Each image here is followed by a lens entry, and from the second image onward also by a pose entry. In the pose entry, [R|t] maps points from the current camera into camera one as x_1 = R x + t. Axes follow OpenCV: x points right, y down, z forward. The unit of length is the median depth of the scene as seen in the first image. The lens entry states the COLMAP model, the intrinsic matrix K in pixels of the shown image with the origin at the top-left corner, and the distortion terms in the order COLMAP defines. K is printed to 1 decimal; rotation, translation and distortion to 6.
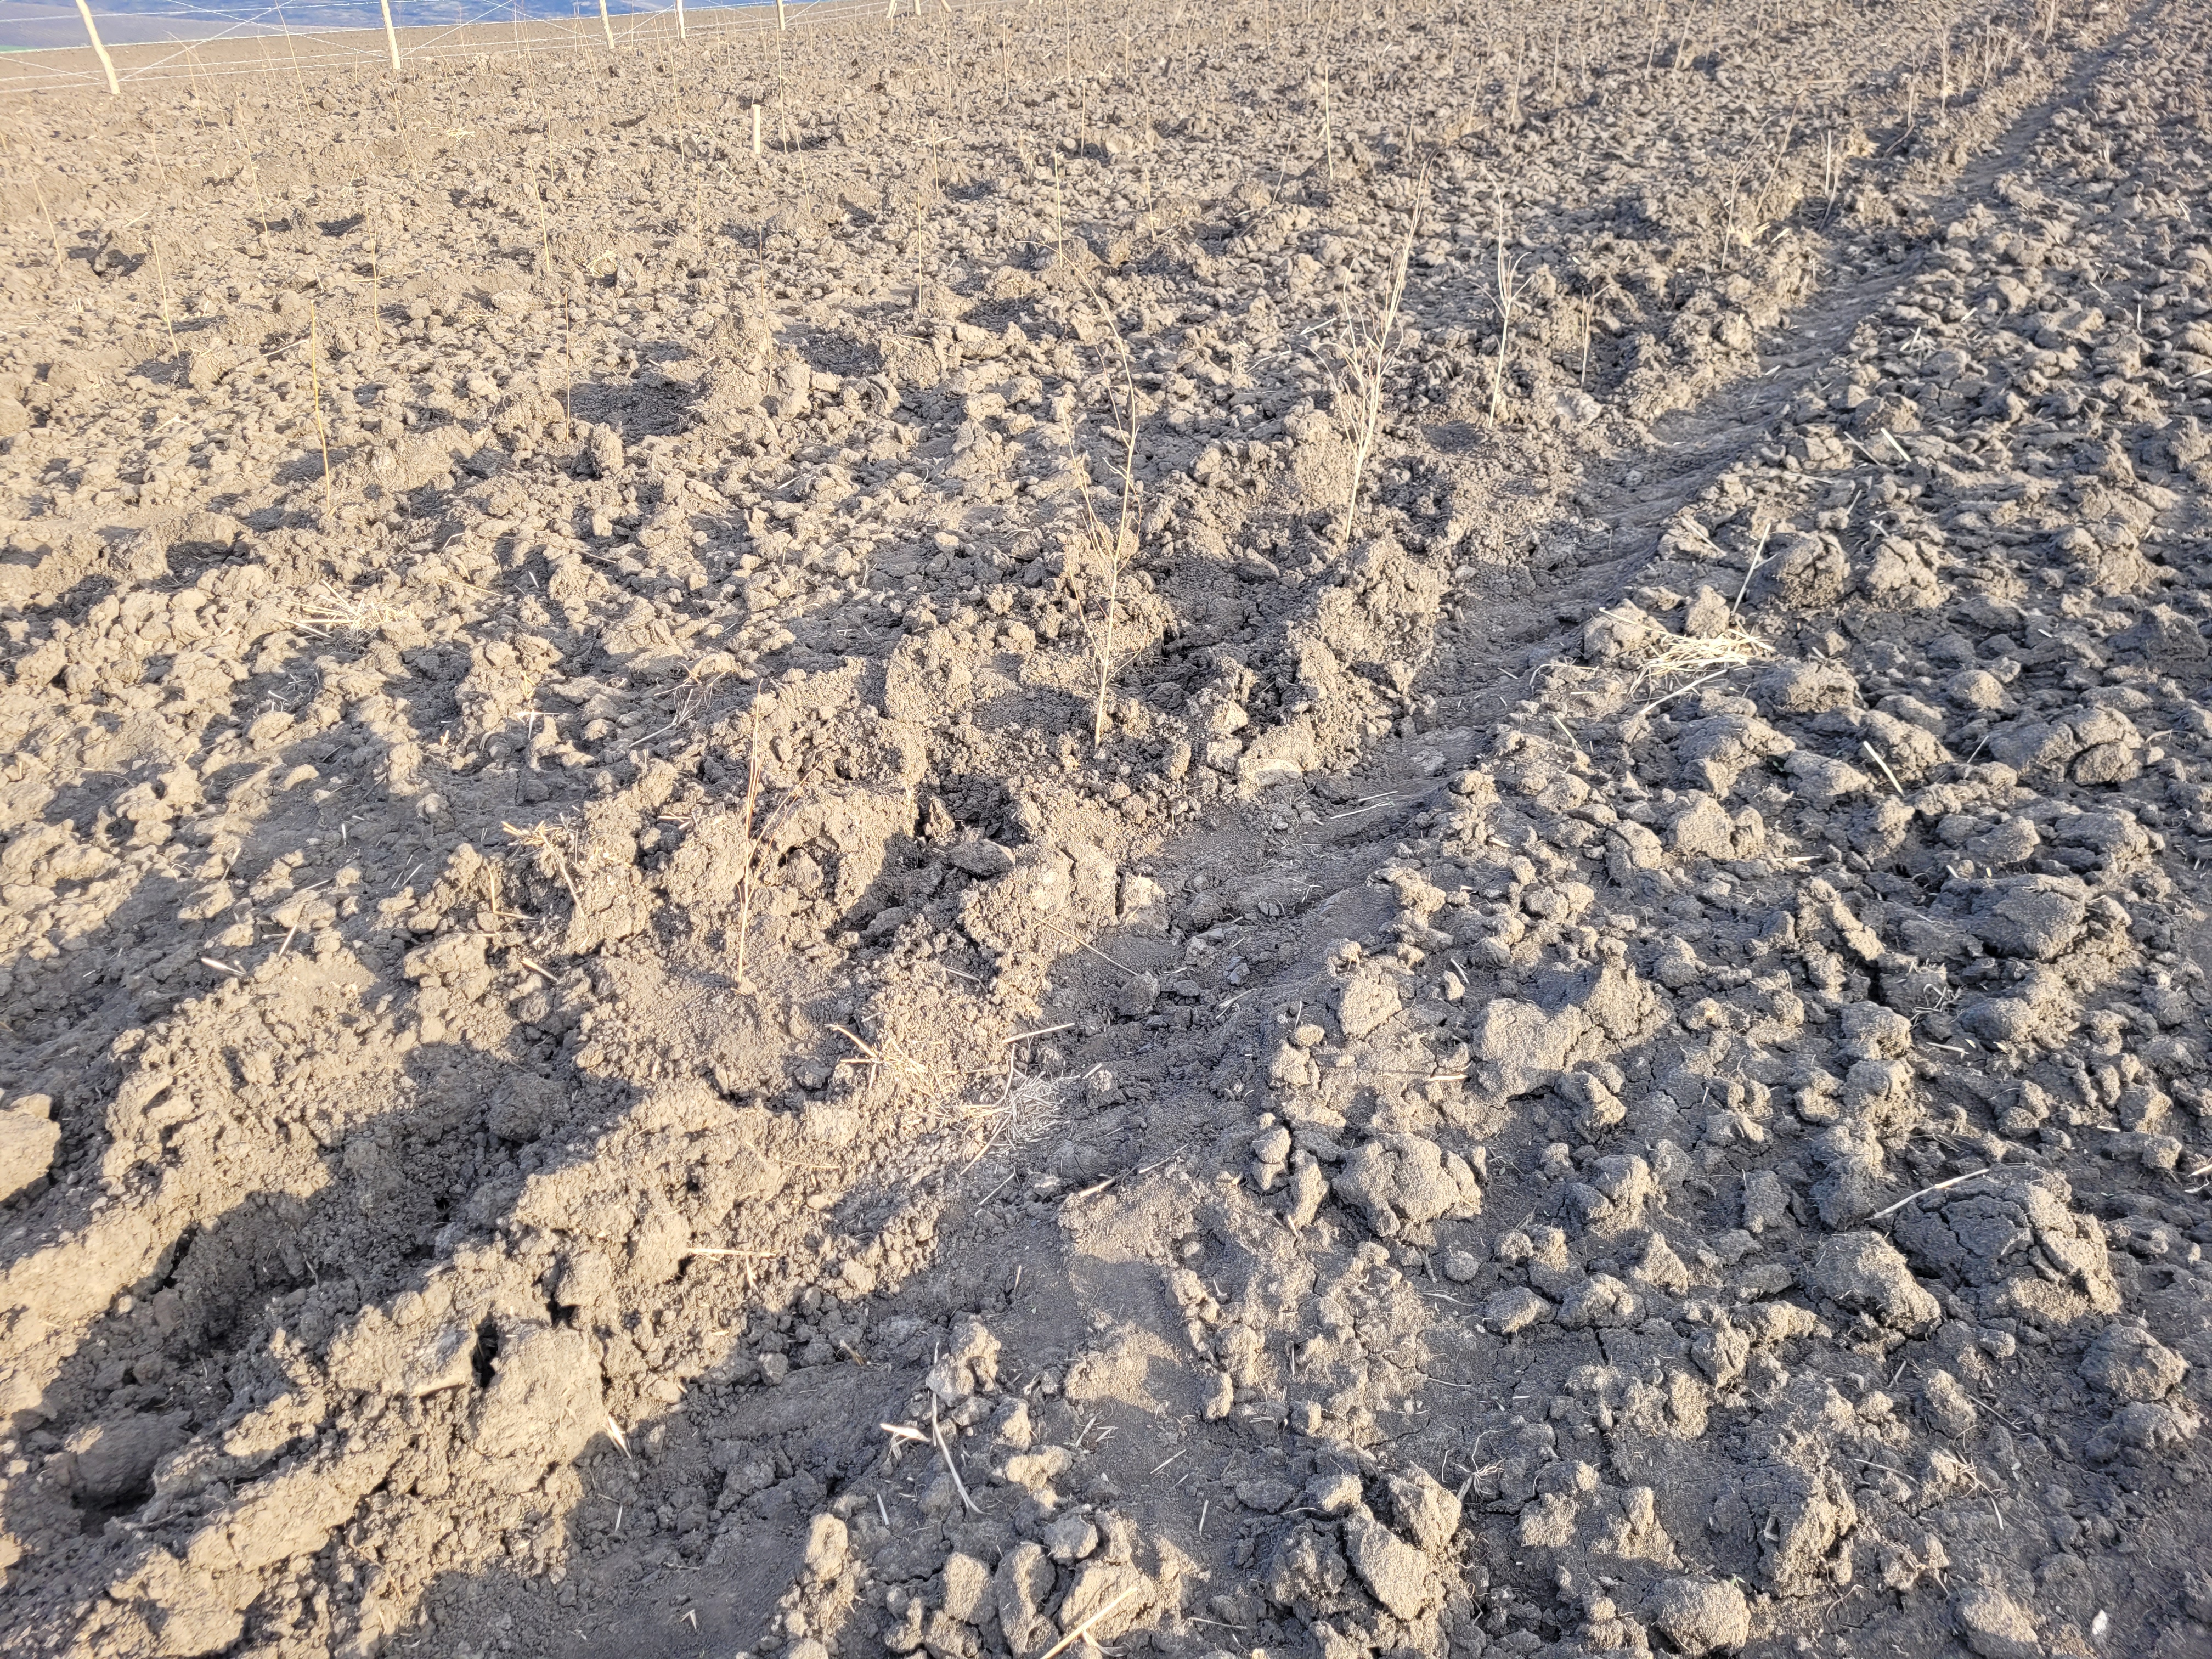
lens RADIAL K [[1664.9, 0, 1074.8], [0, 1664.9, 776.4], [0, 0, 1]] dist [0.063778, -0.046918]
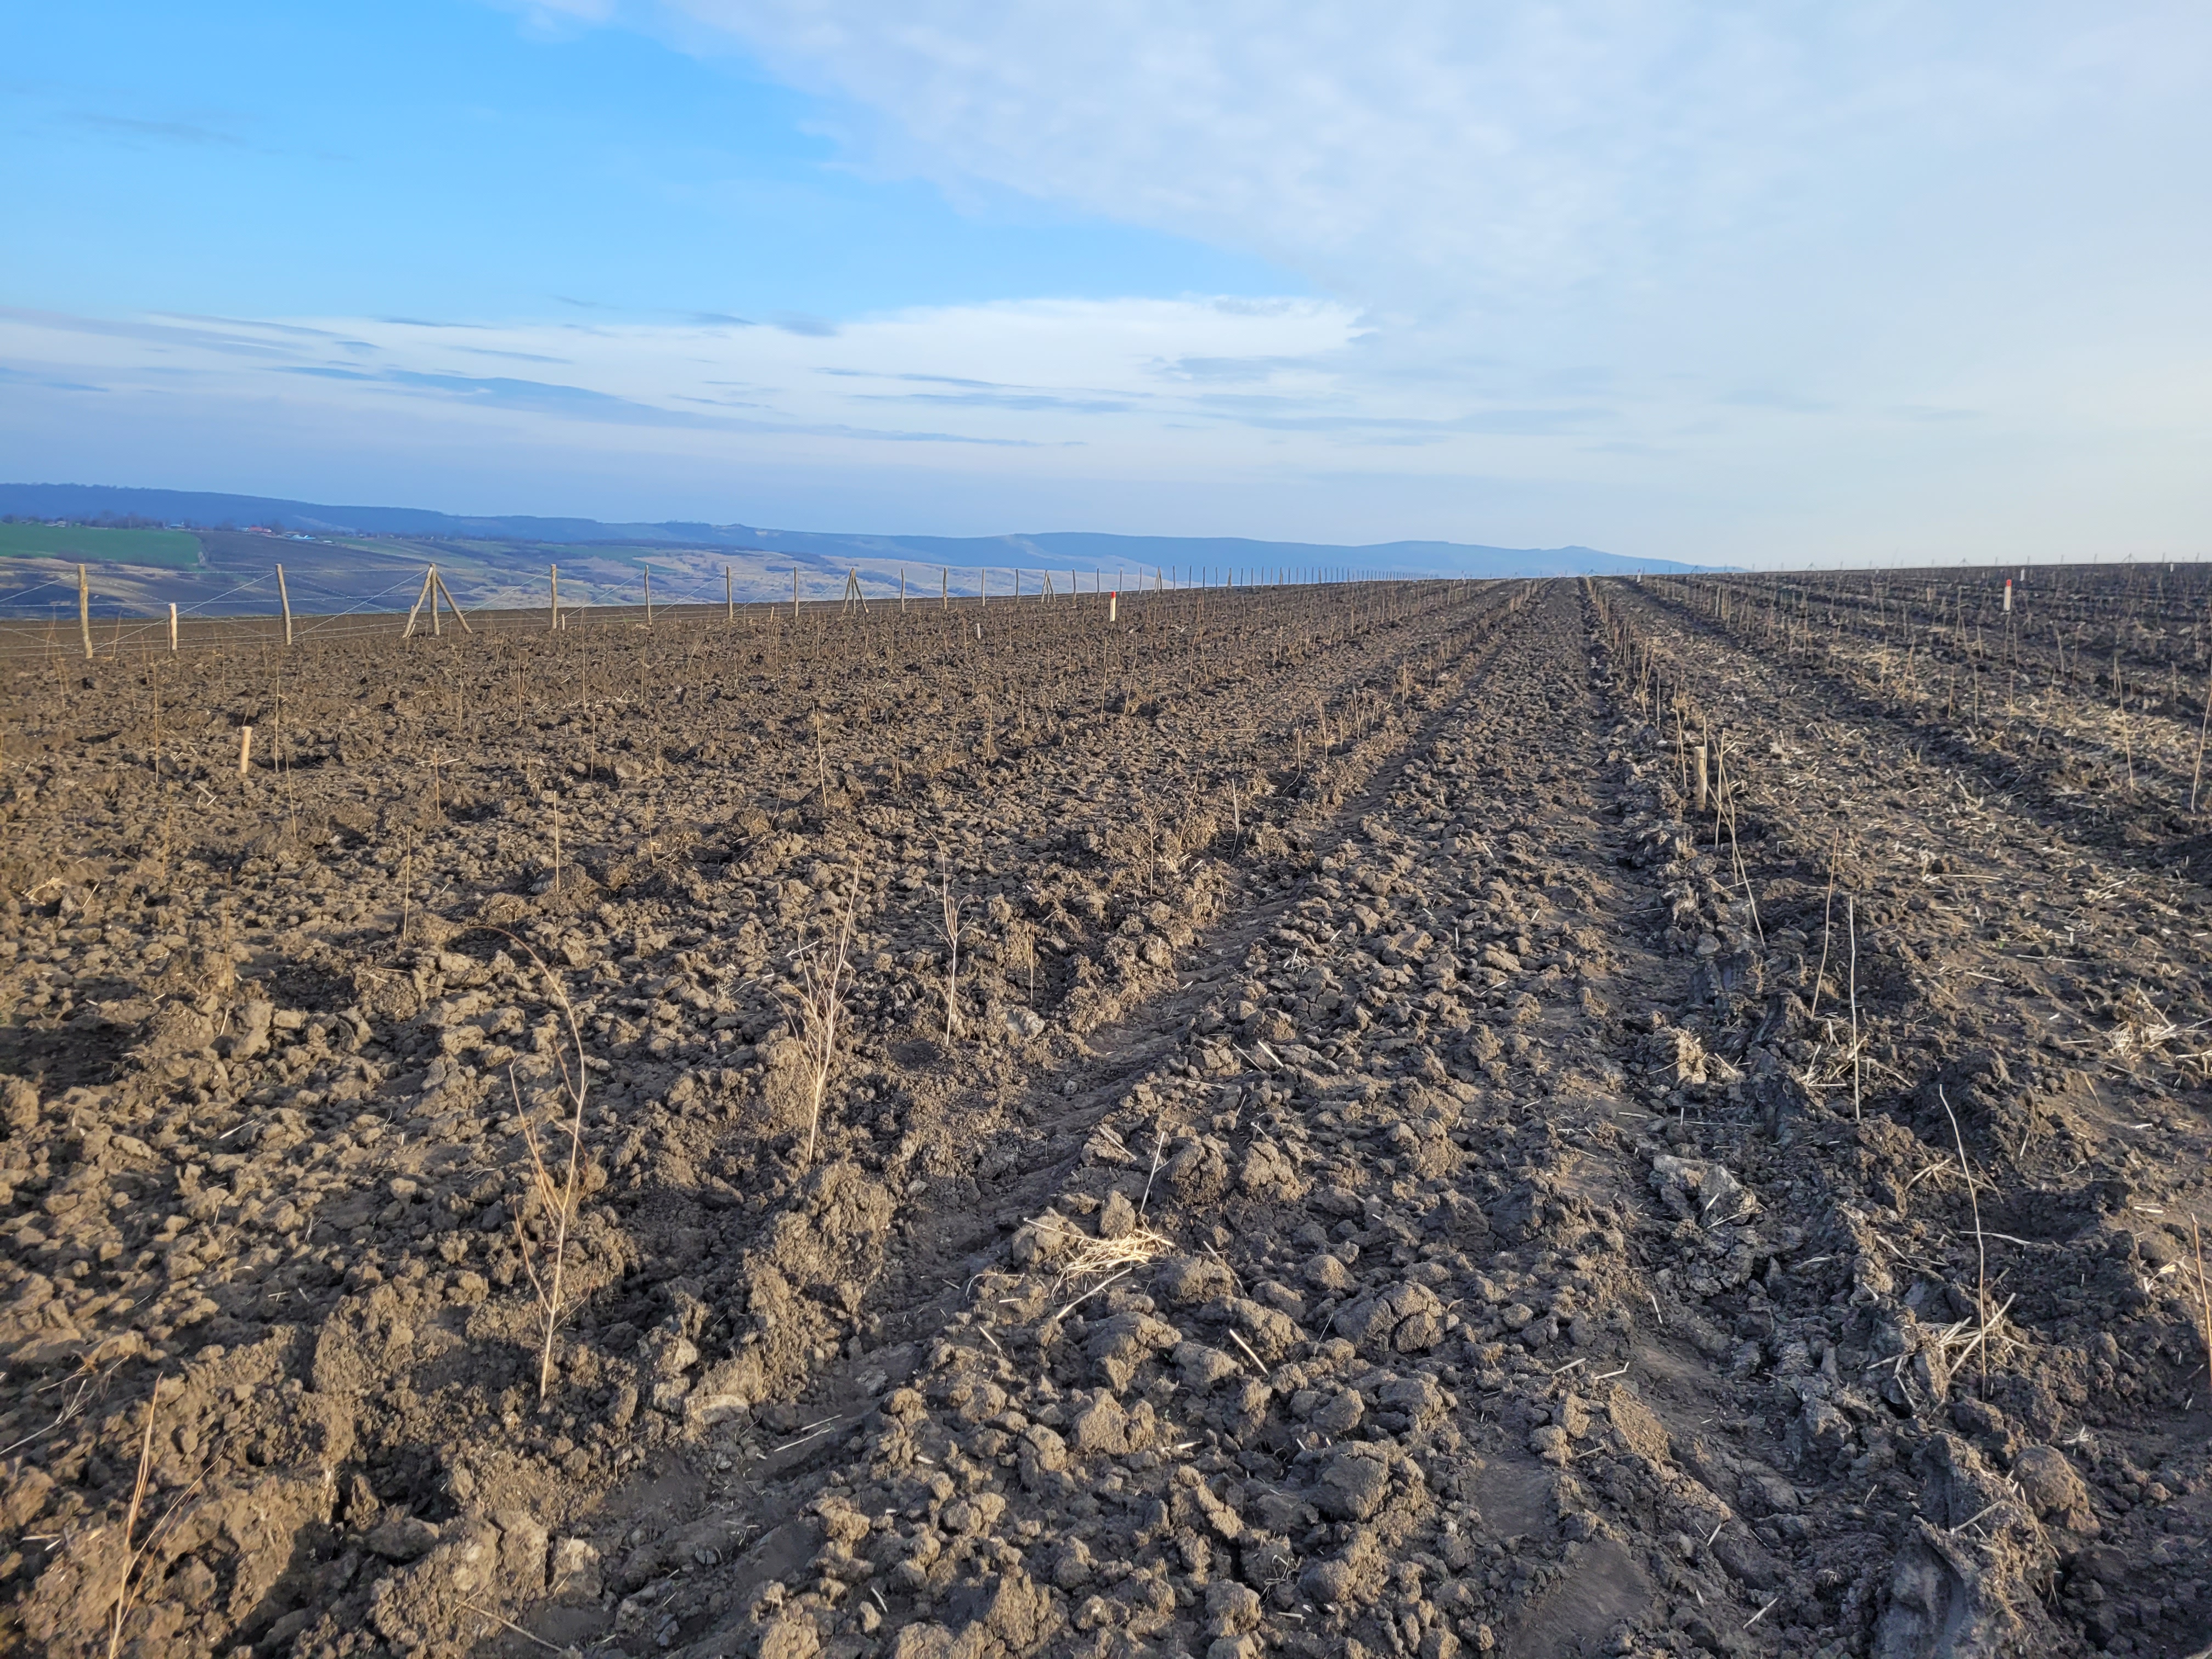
lens RADIAL K [[1657.4, 0, 1114.4], [0, 1657.4, 768.4], [0, 0, 1]] dist [0.059652, -0.044240]
pose [[0.955382, 0.011952, 0.295132, 0.030530], [0.090108, 0.939758, -0.329750, -0.008225], [-0.281294, 0.341631, 0.896751, -0.100725]]
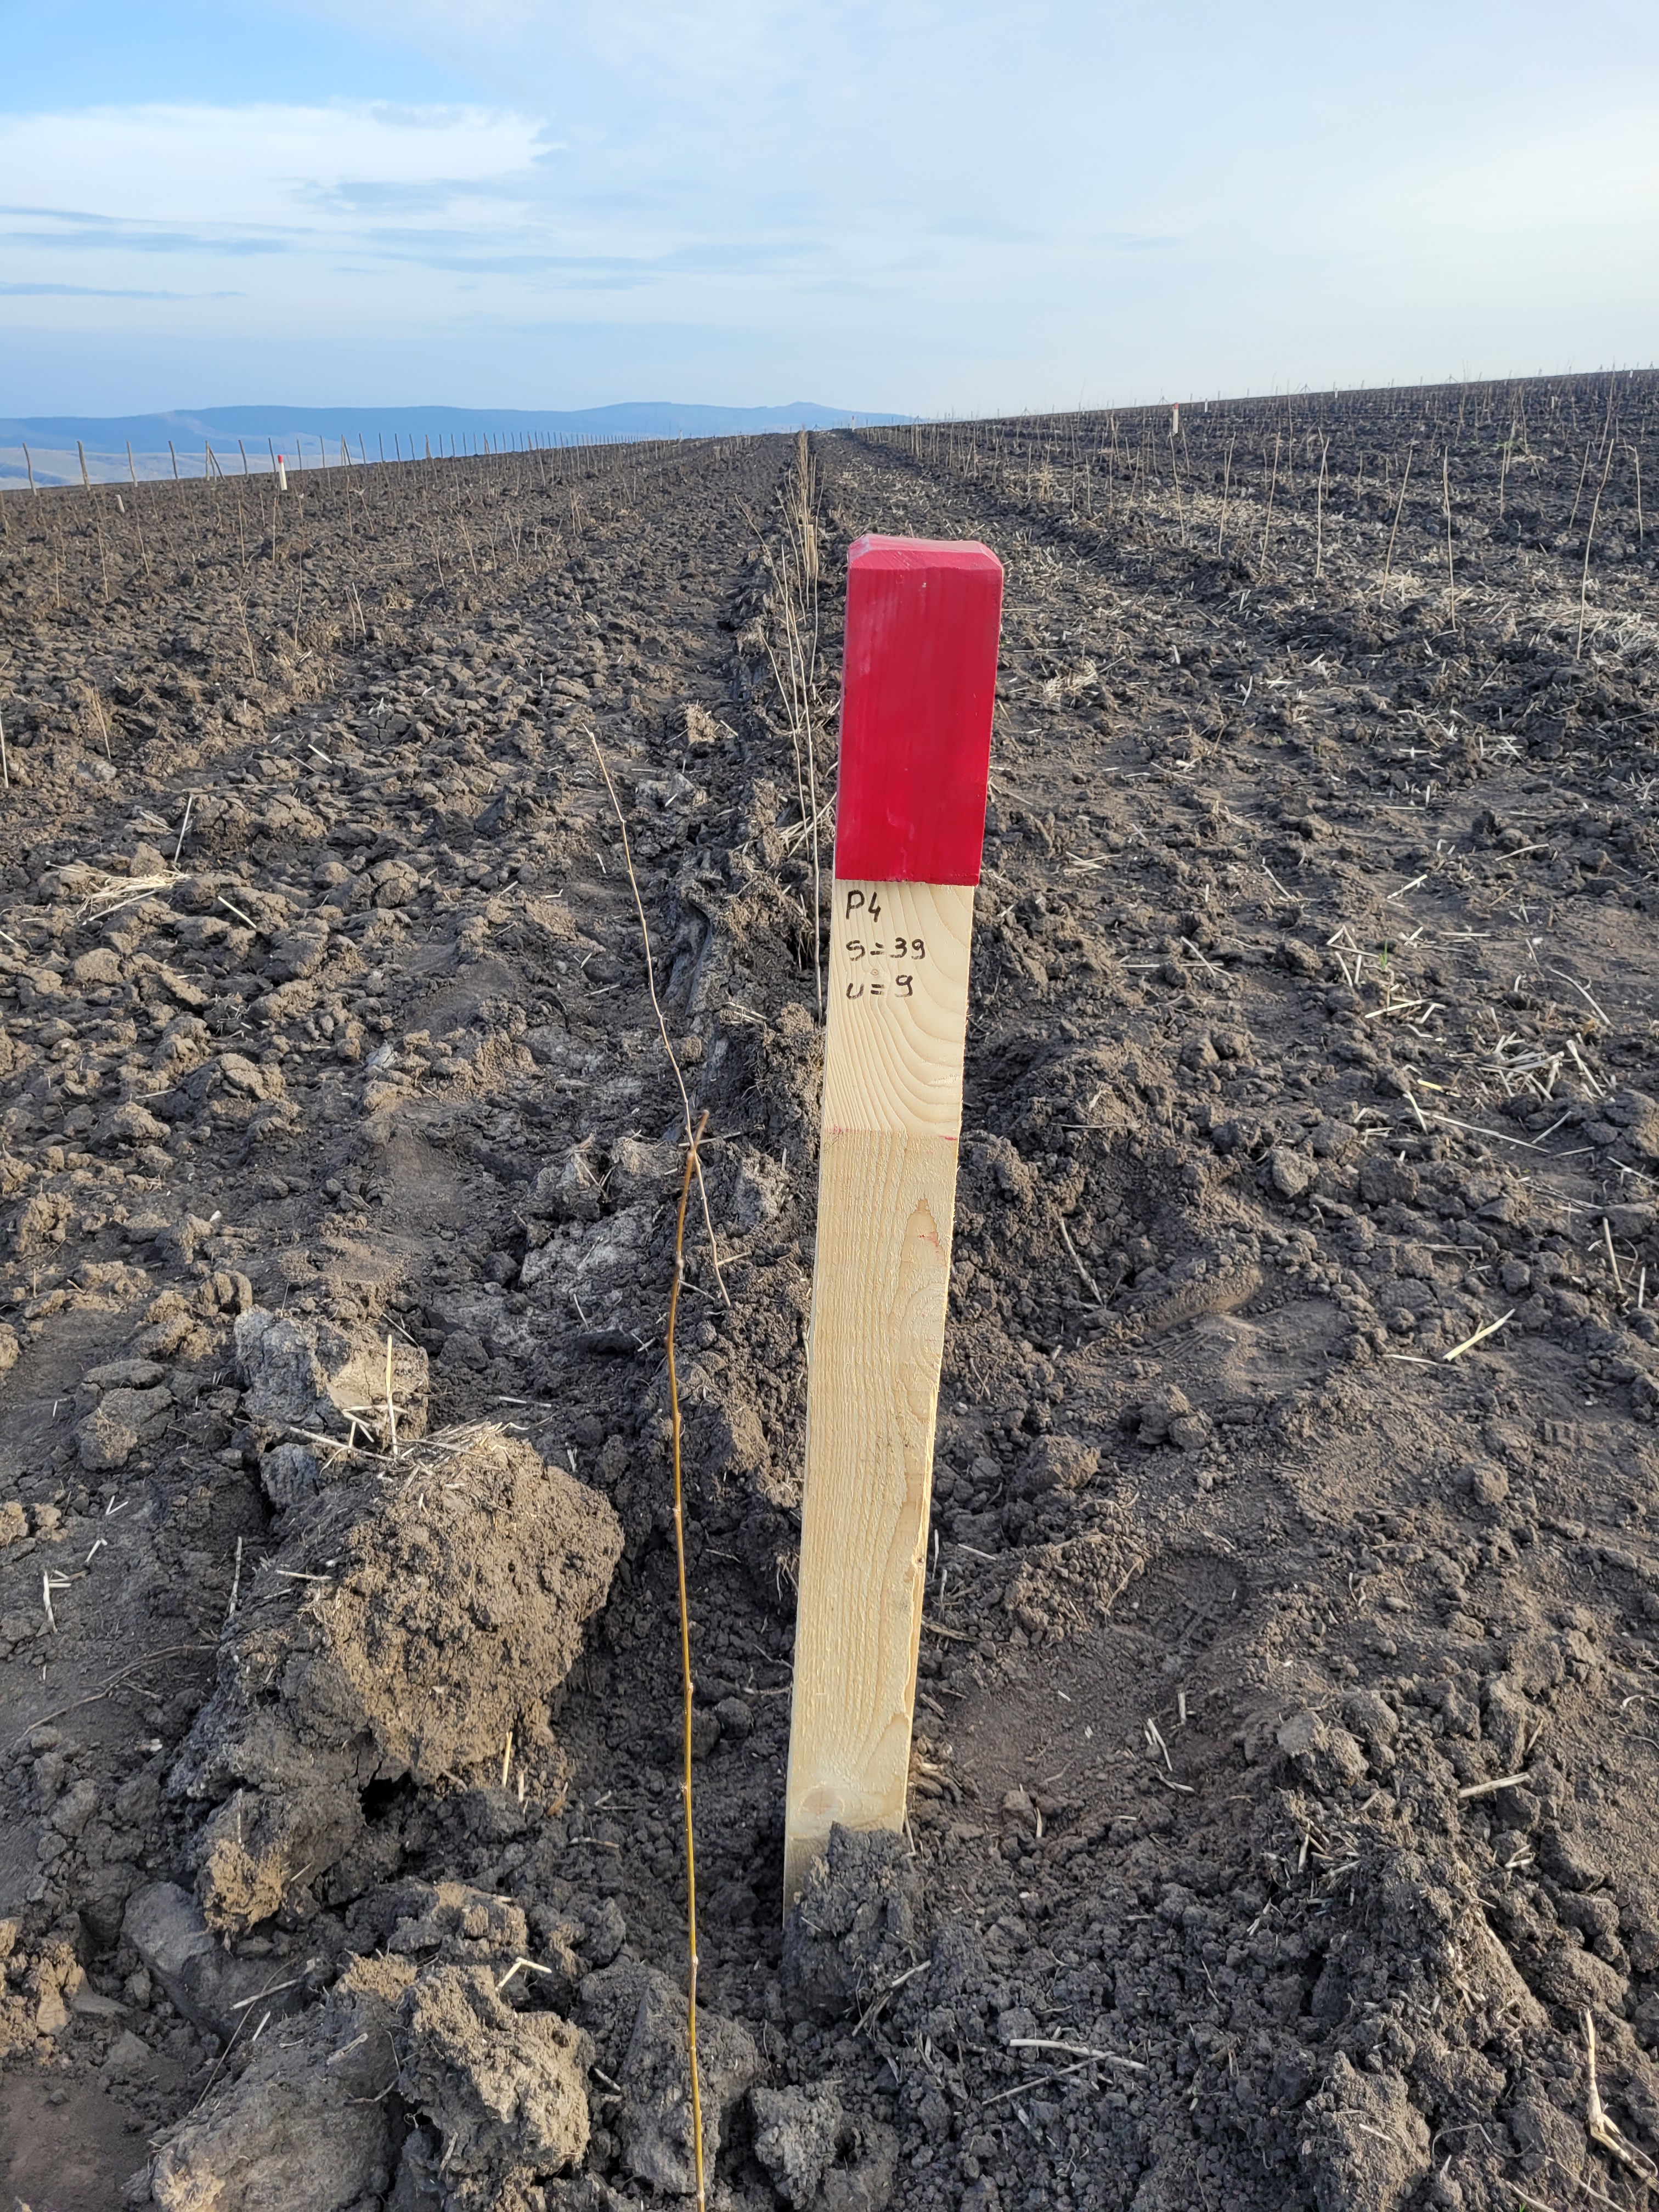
lens RADIAL K [[1657.4, 0, 829.5], [0, 1657.4, 1106.0], [0, 0, 1]] dist [0.059652, -0.044240]
pose [[0.833927, -0.203123, 0.513135, 0.098621], [0.253393, 0.966927, -0.029049, 0.211354], [-0.490263, 0.154249, 0.857816, -0.271329]]
